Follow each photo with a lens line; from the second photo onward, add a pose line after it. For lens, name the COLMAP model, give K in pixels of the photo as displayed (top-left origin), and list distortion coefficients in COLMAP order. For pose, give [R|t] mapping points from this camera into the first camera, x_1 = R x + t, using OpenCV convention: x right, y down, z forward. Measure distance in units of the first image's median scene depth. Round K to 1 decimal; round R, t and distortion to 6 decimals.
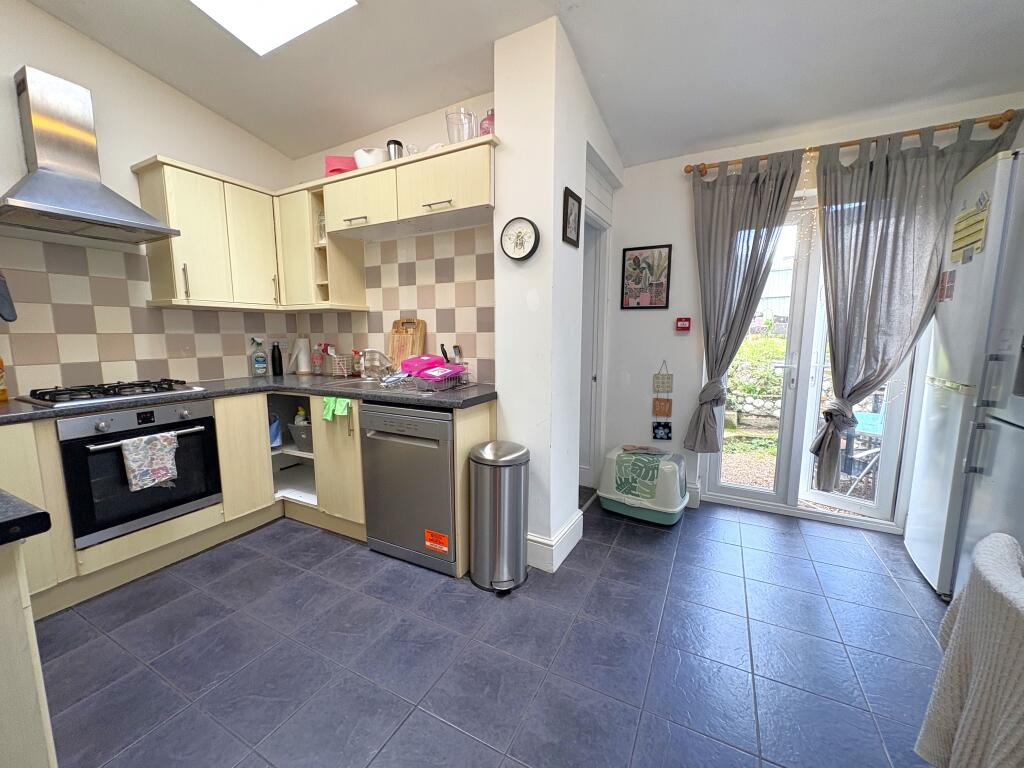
lens RADIAL K [[408.4, 0, 509.9], [0, 408.4, 385.3], [0, 0, 1]] dist [0.000085, 0.000474]
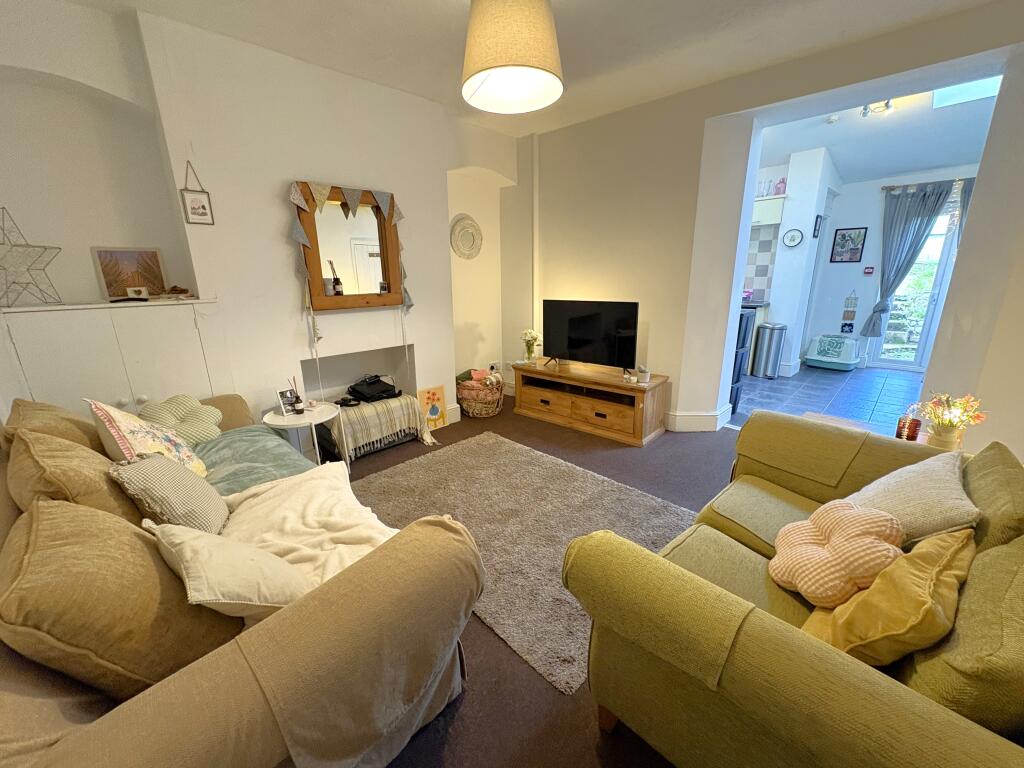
lens RADIAL K [[408.4, 0, 510.0], [0, 408.4, 386.9], [0, 0, 1]] dist [0.000085, 0.000474]
pose [[0.952748, 0.064489, -0.296839, -0.677904], [-0.022705, 0.989589, 0.142118, 0.184882], [0.302913, -0.128663, 0.944293, -1.637148]]
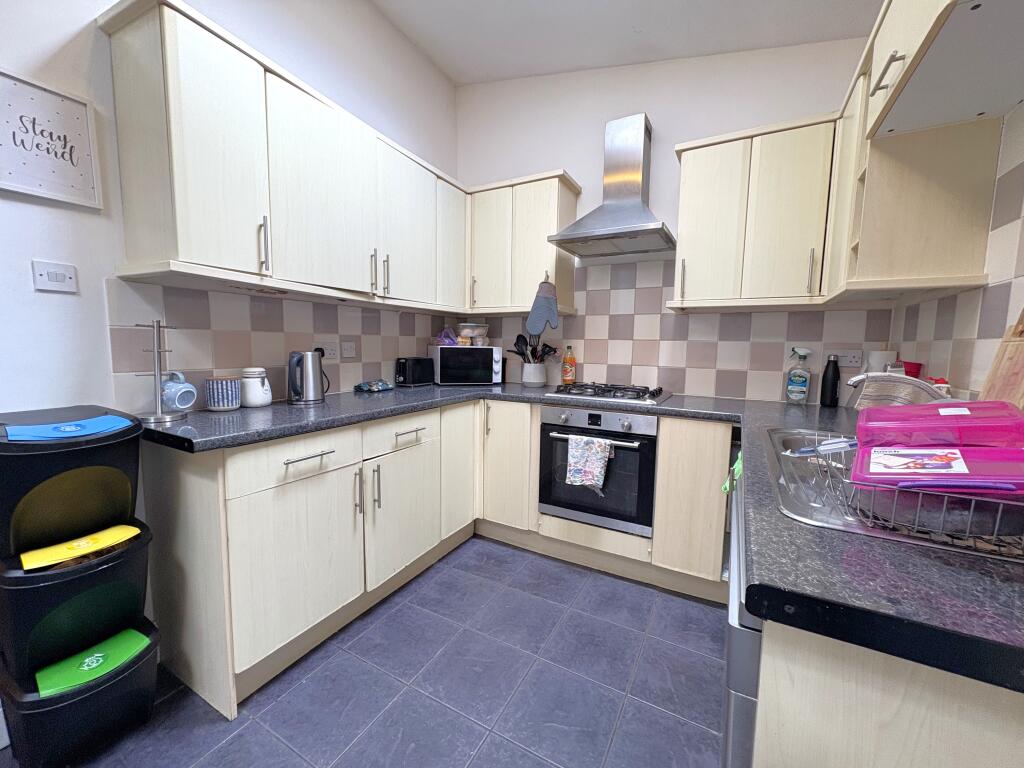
lens RADIAL K [[408.4, 0, 511.0], [0, 408.4, 383.4], [0, 0, 1]] dist [0.000085, 0.000474]
pose [[-0.026473, 0.097615, -0.994872, 0.102337], [-0.144017, 0.984466, 0.100426, -0.069179], [0.989221, 0.145937, -0.012003, 0.661498]]
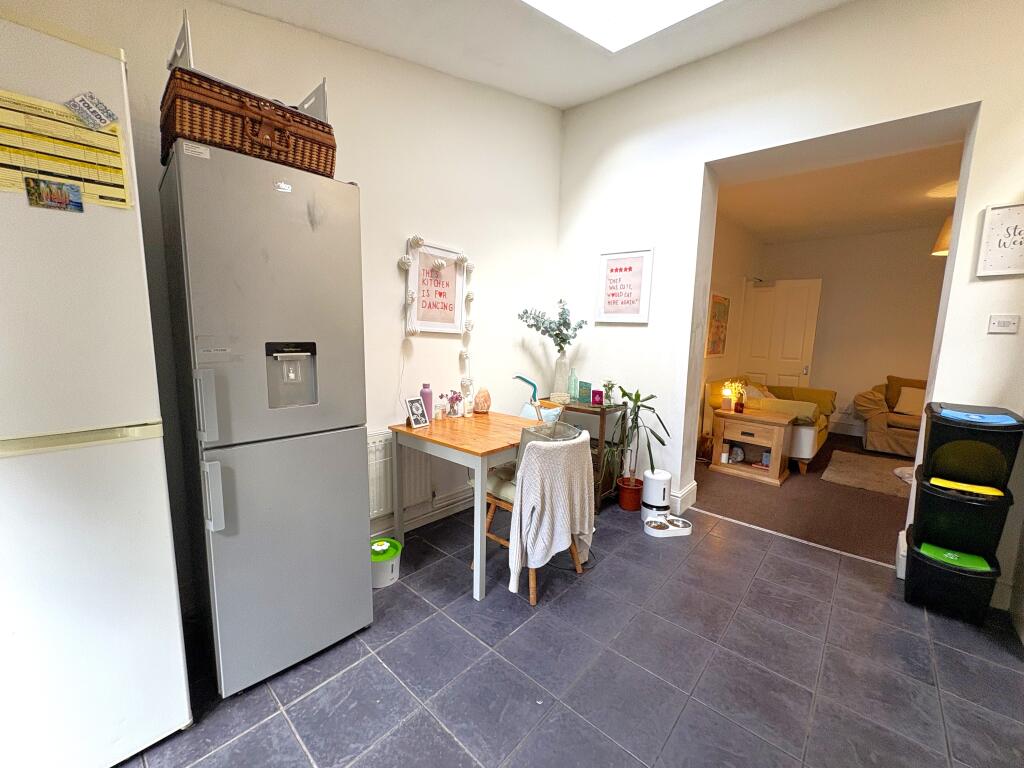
lens RADIAL K [[408.4, 0, 508.9], [0, 408.4, 384.0], [0, 0, 1]] dist [0.000085, 0.000474]
pose [[-0.966409, -0.057210, 0.250561, 0.320128], [0.008383, 0.967375, 0.253209, -0.162835], [-0.256873, 0.246804, -0.934400, 1.092048]]
